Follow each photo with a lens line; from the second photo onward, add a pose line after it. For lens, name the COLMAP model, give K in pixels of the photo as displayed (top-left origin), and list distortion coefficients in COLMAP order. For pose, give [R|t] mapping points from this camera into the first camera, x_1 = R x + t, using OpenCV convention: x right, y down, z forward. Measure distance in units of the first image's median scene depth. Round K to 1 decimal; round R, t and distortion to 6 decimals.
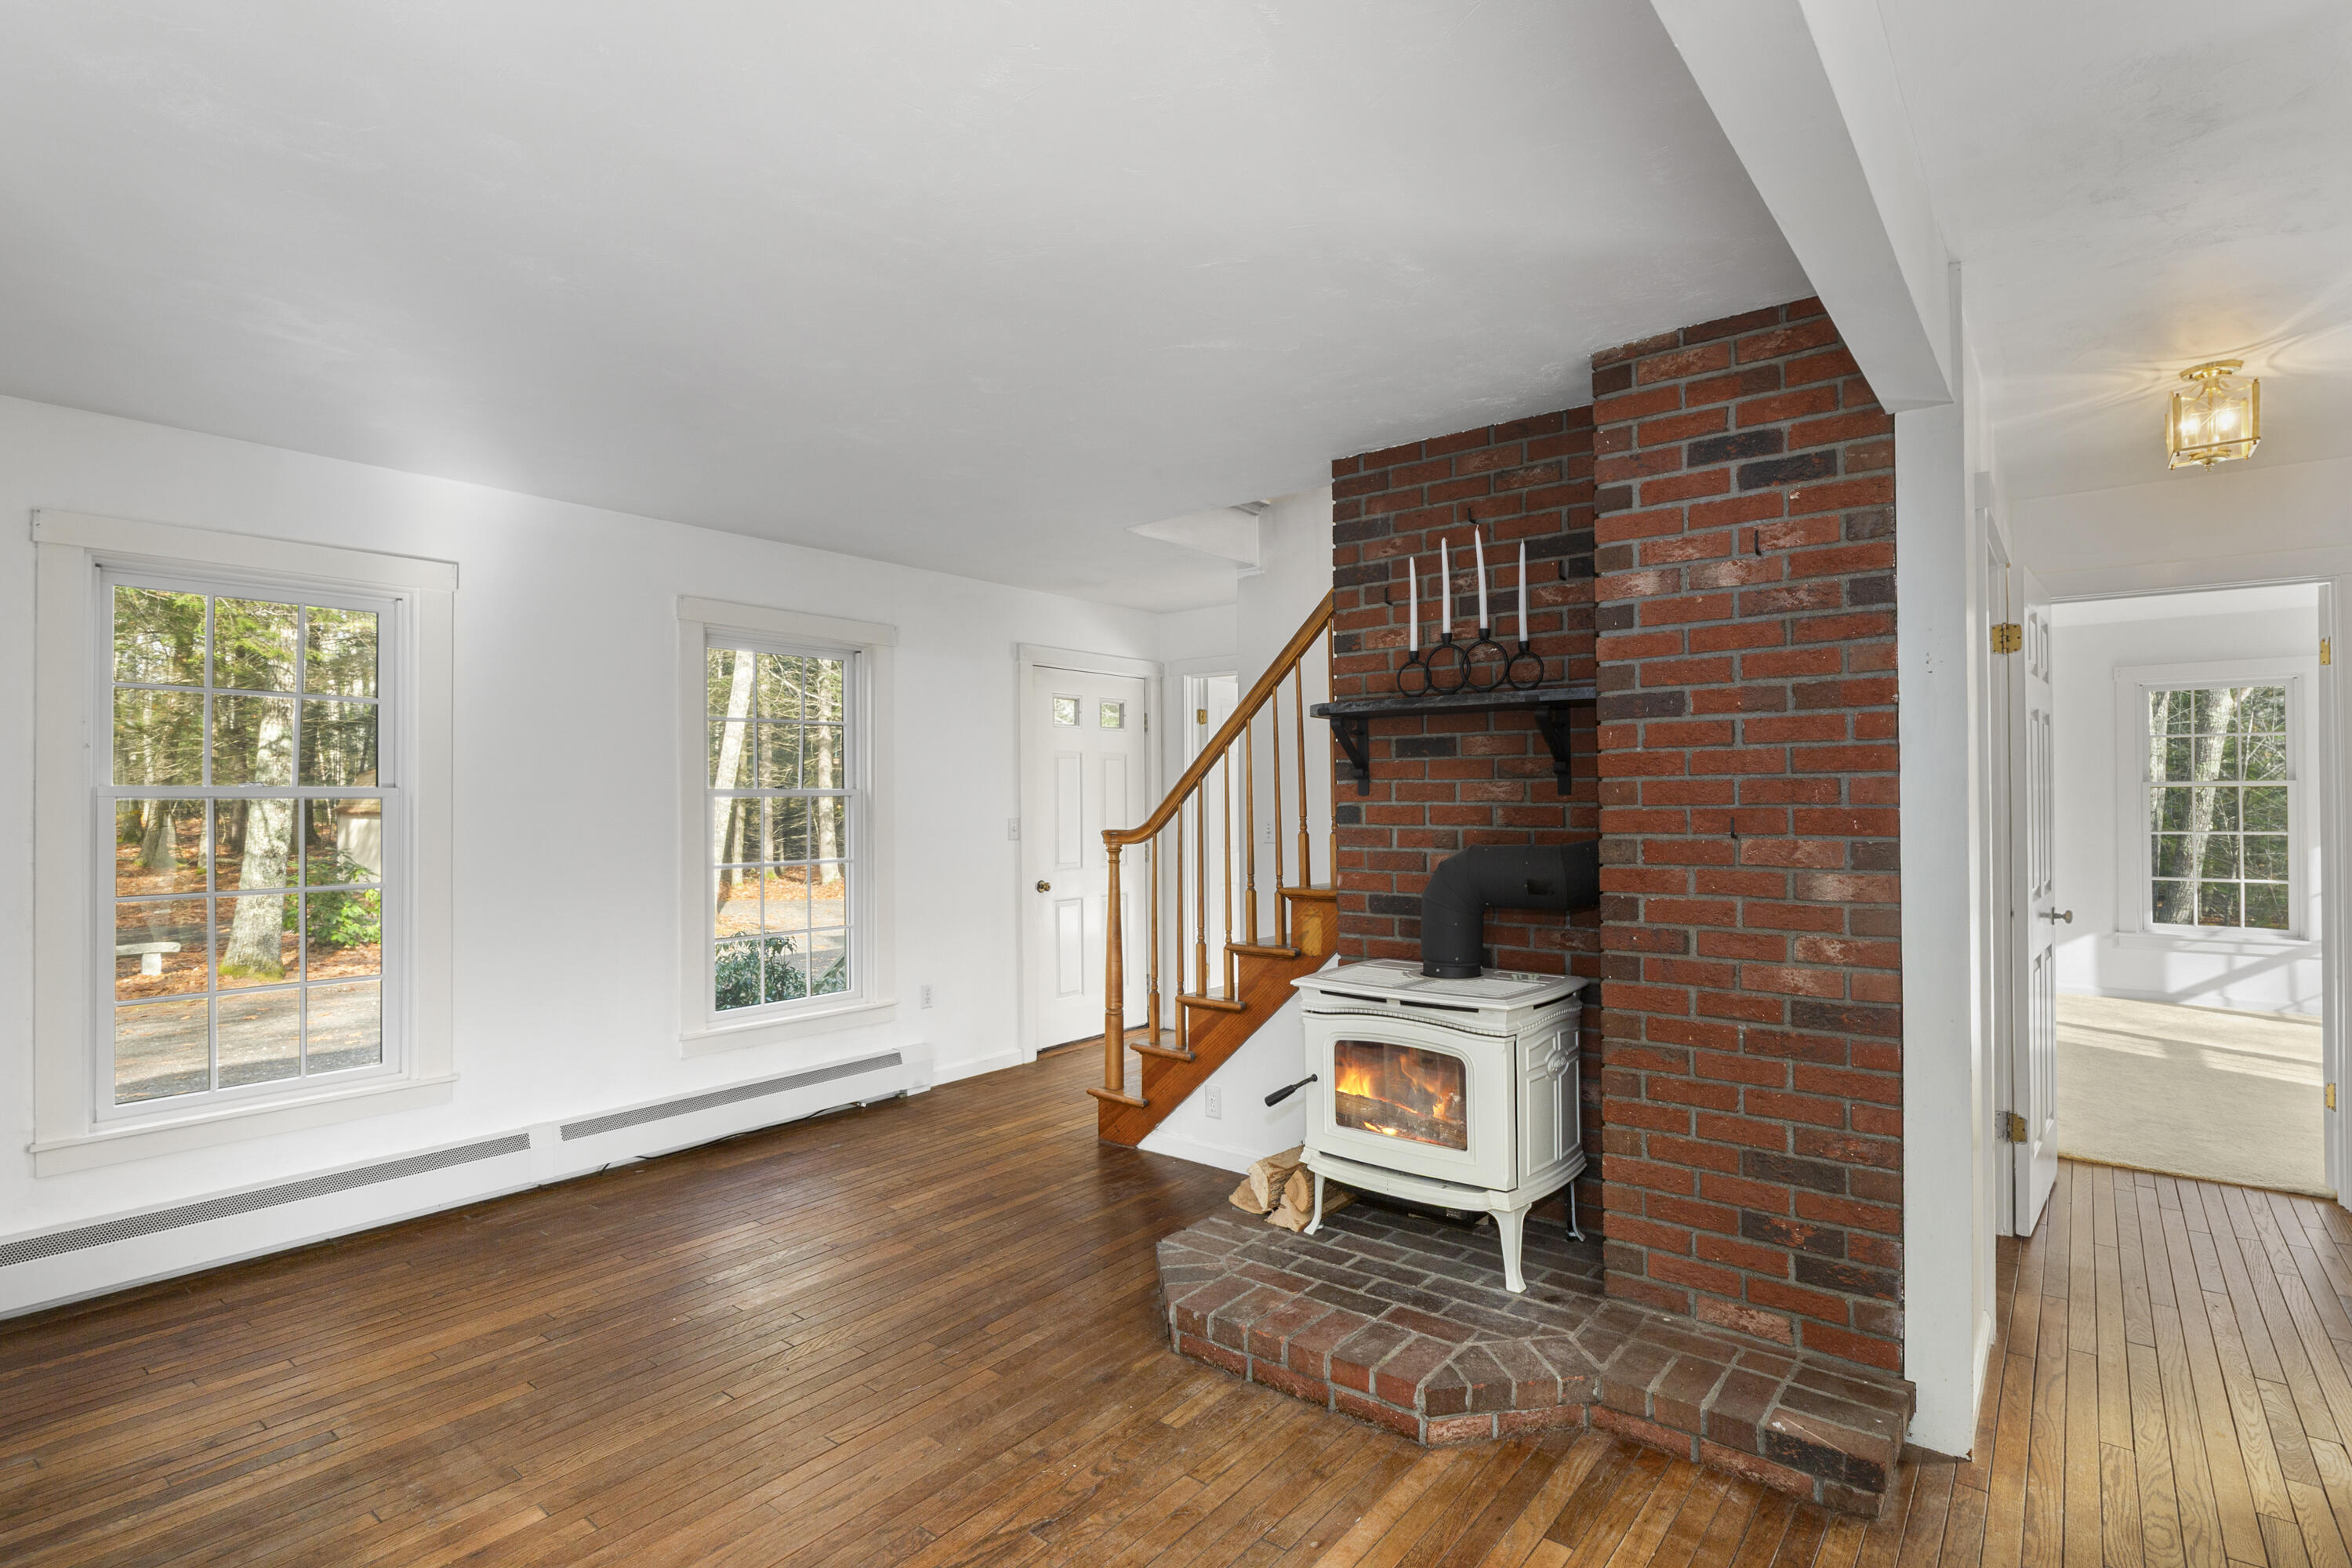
lens RADIAL K [[1145.1, 0, 1196.8], [0, 1145.1, 791.4], [0, 0, 1]] dist [-0.006355, -0.002244]
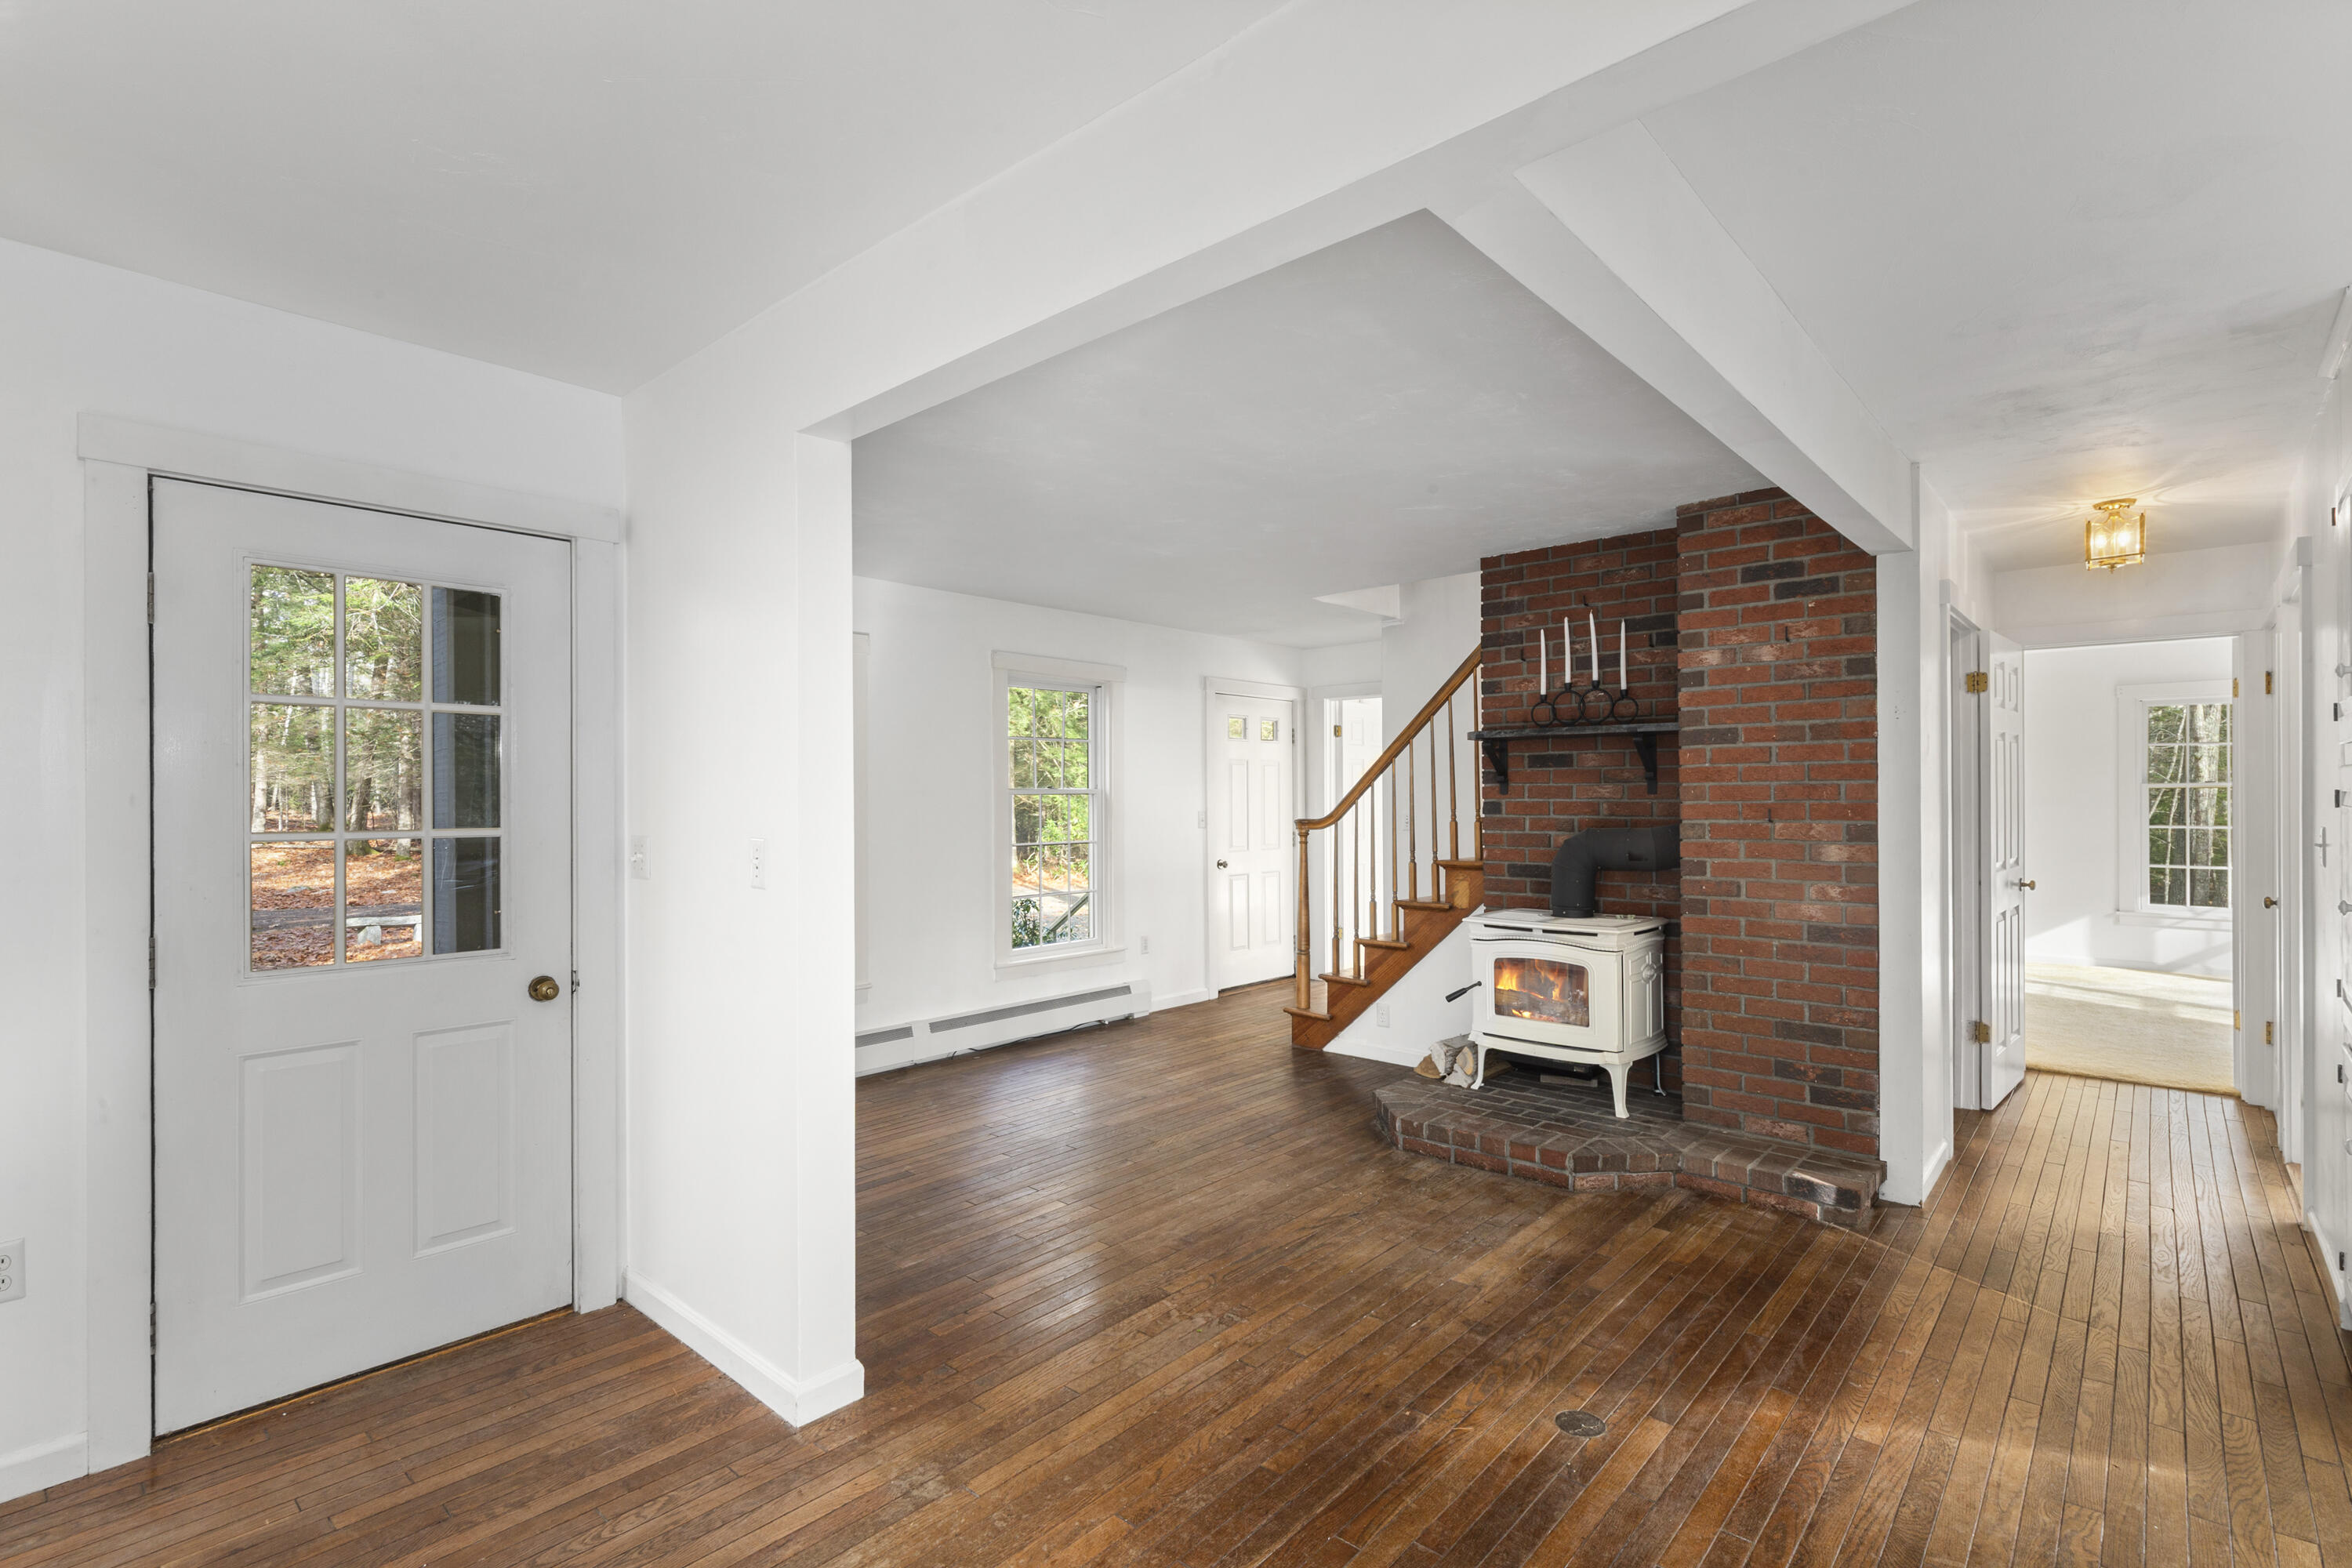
lens RADIAL K [[1098.2, 0, 1165.7], [0, 1098.2, 797.2], [0, 0, 1]] dist [-0.001419, 0.000341]
pose [[0.997297, 0.001568, -0.073460, -0.208607], [-0.001046, 0.999974, 0.007148, -0.002562], [0.073469, -0.007052, 0.997273, -0.474757]]
